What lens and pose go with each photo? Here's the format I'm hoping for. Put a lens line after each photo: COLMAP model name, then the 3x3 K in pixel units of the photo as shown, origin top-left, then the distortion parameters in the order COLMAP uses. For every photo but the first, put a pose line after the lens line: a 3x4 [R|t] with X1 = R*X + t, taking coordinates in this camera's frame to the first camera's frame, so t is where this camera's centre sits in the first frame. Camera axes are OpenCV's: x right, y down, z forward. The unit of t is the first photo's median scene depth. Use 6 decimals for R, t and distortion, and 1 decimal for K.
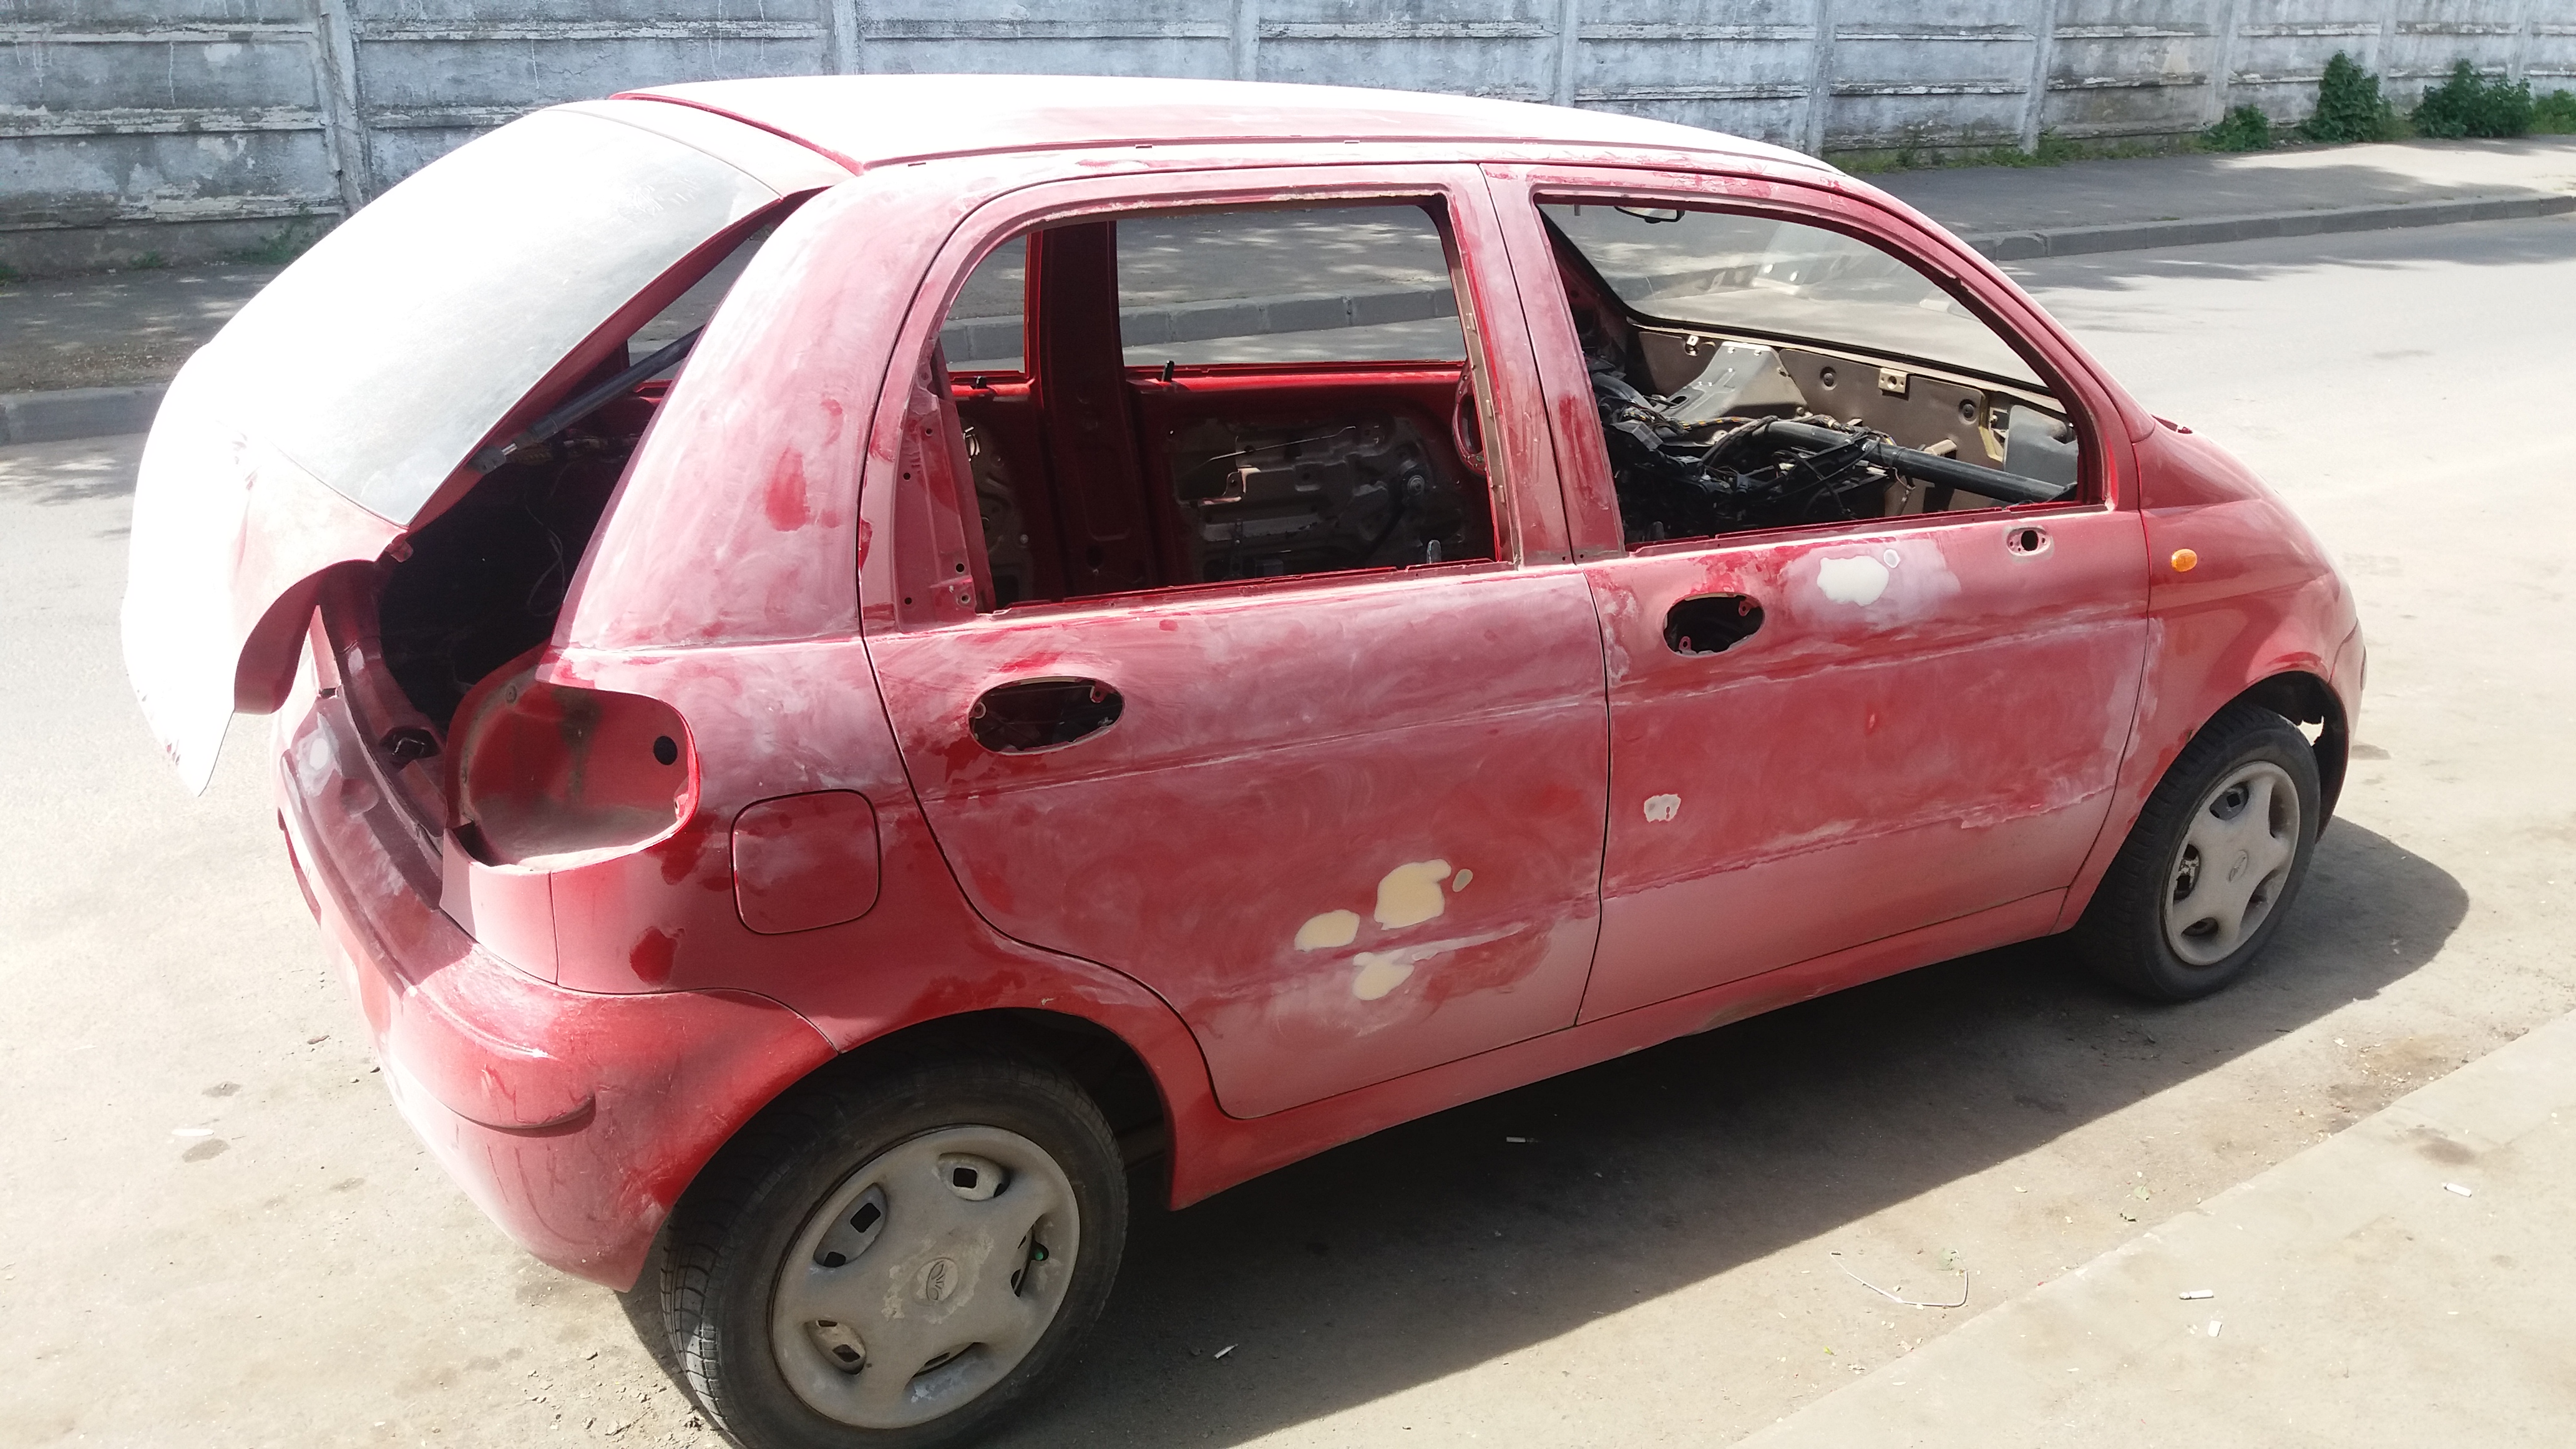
lens RADIAL K [[2091.7, 0, 1310.0], [0, 2091.7, 700.2], [0, 0, 1]] dist [0.055303, -0.099105]
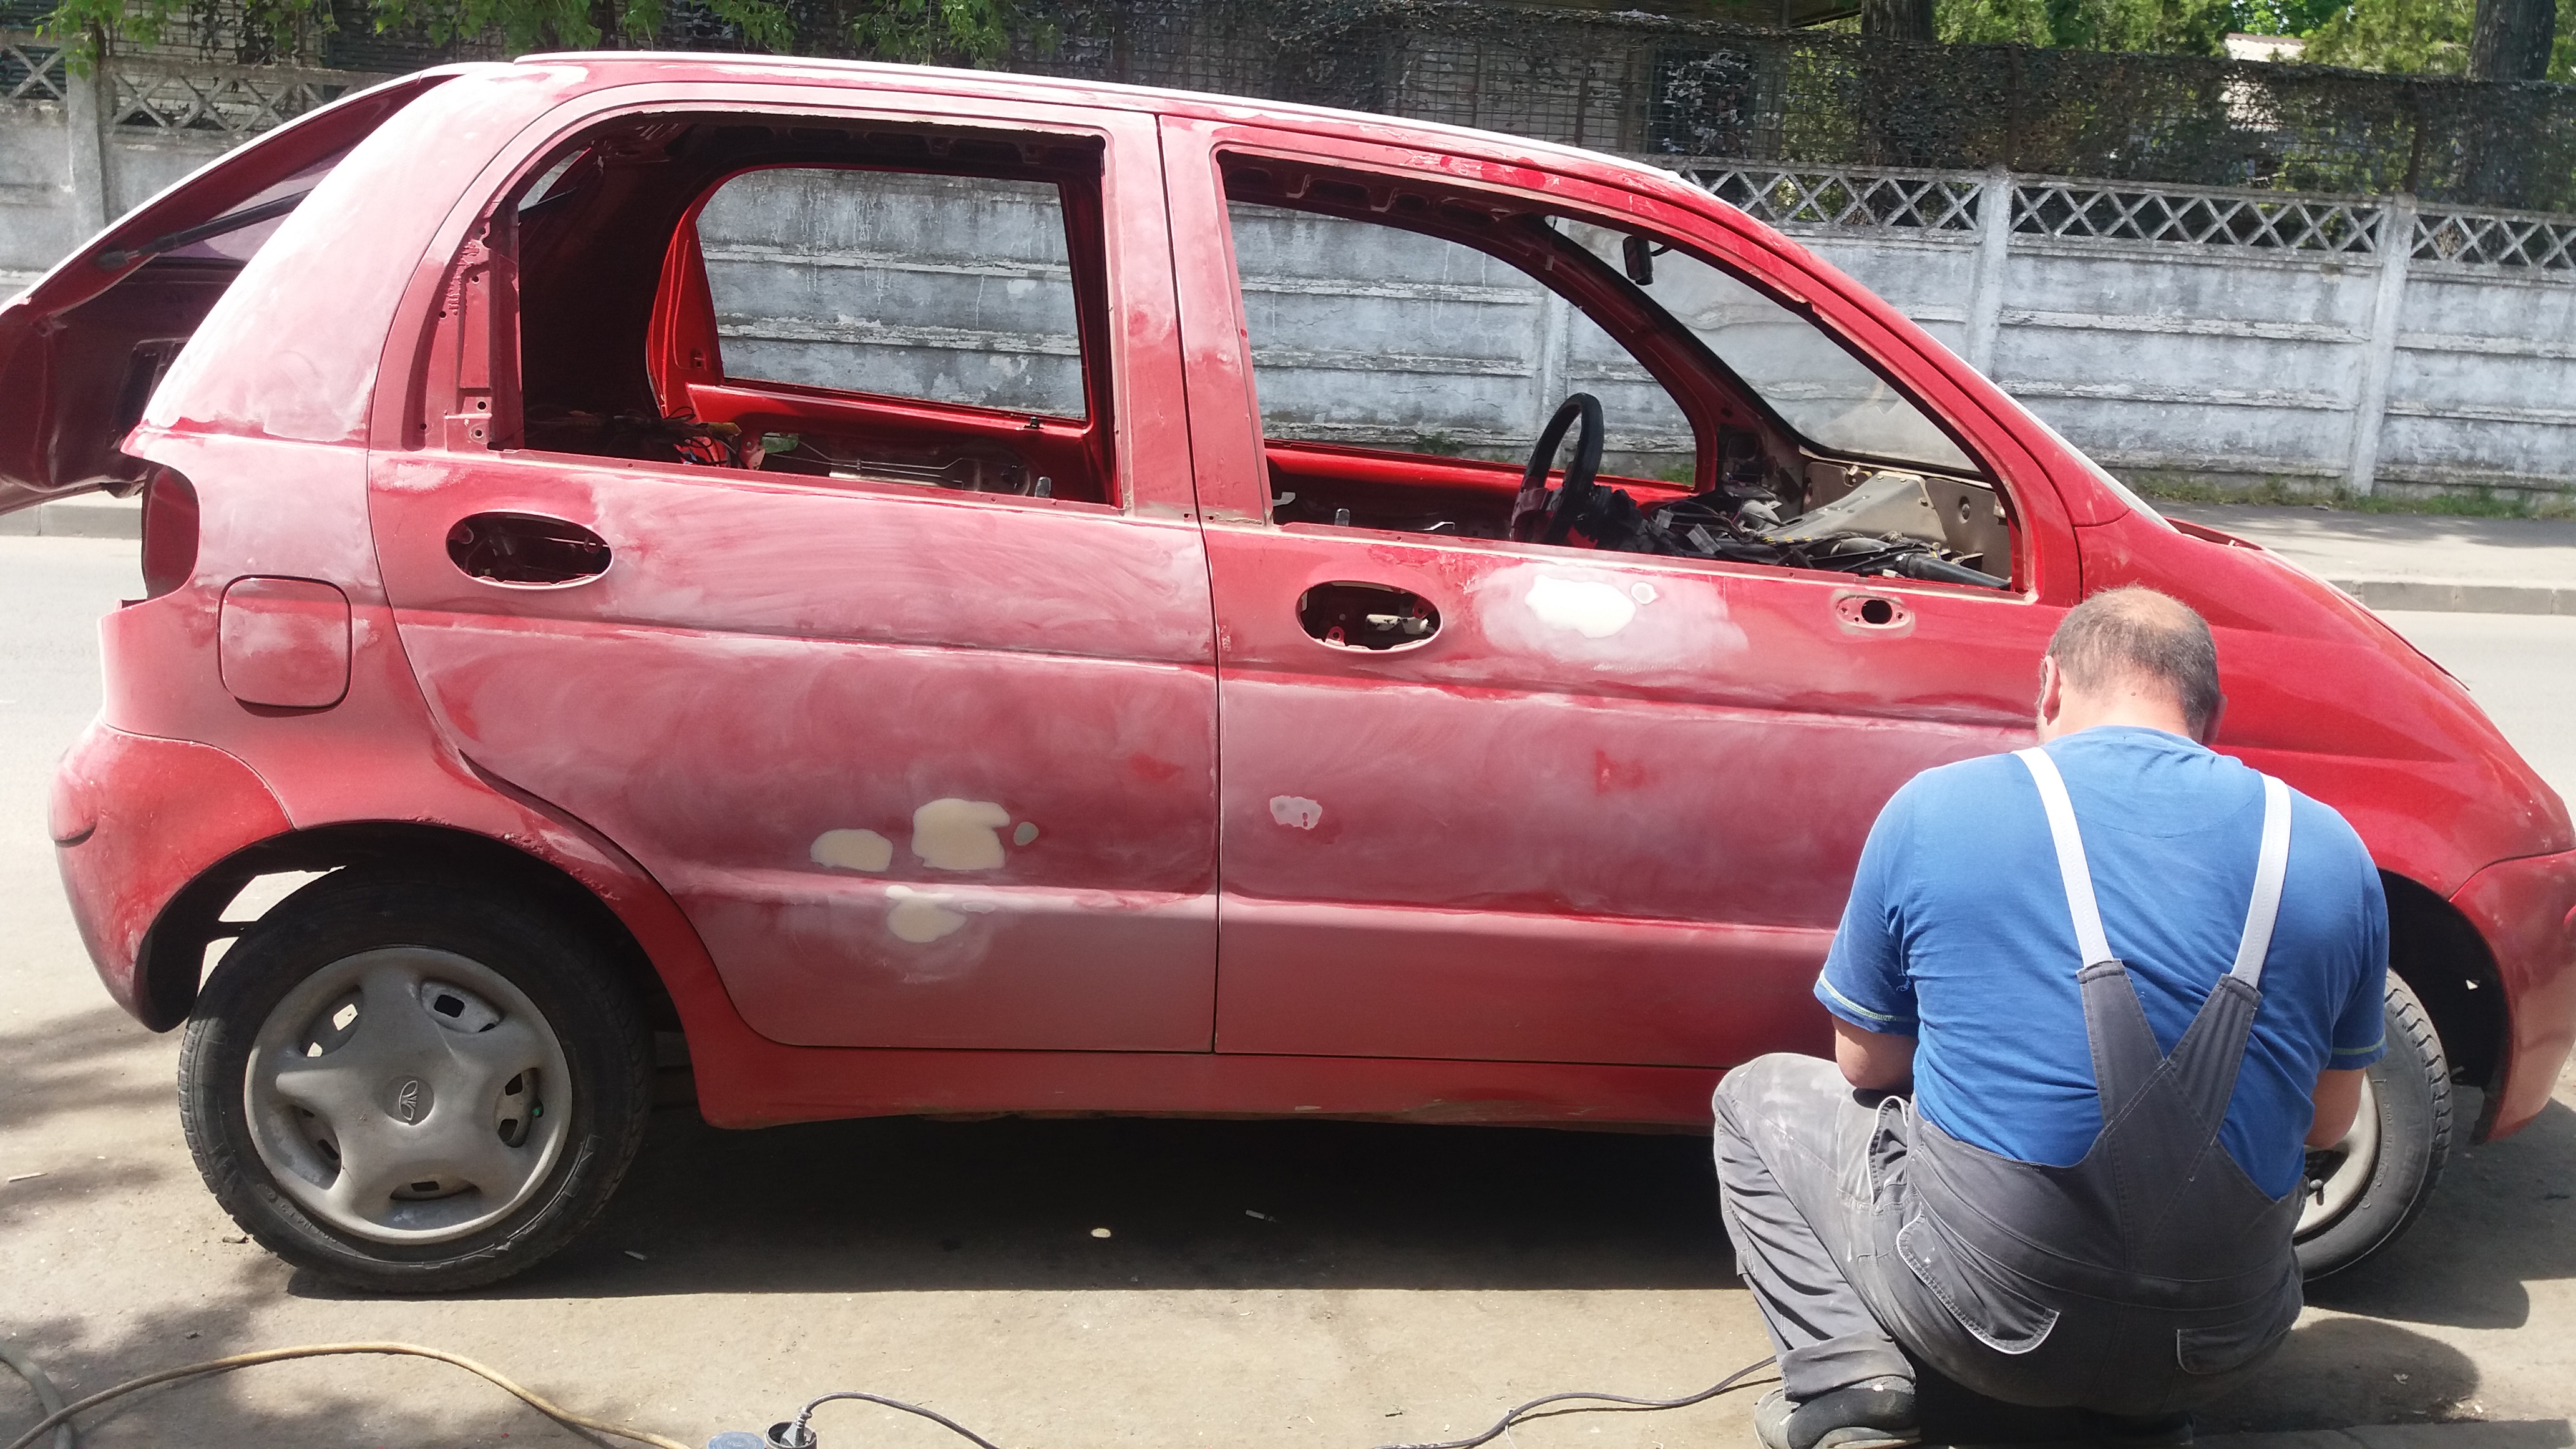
lens RADIAL K [[2091.7, 0, 1305.3], [0, 2091.7, 706.8], [0, 0, 1]] dist [0.055303, -0.099105]
pose [[0.897622, 0.110878, -0.426592, 0.140210], [-0.176531, 0.977263, -0.117448, 0.028438], [0.403870, 0.180730, 0.896786, 0.044815]]
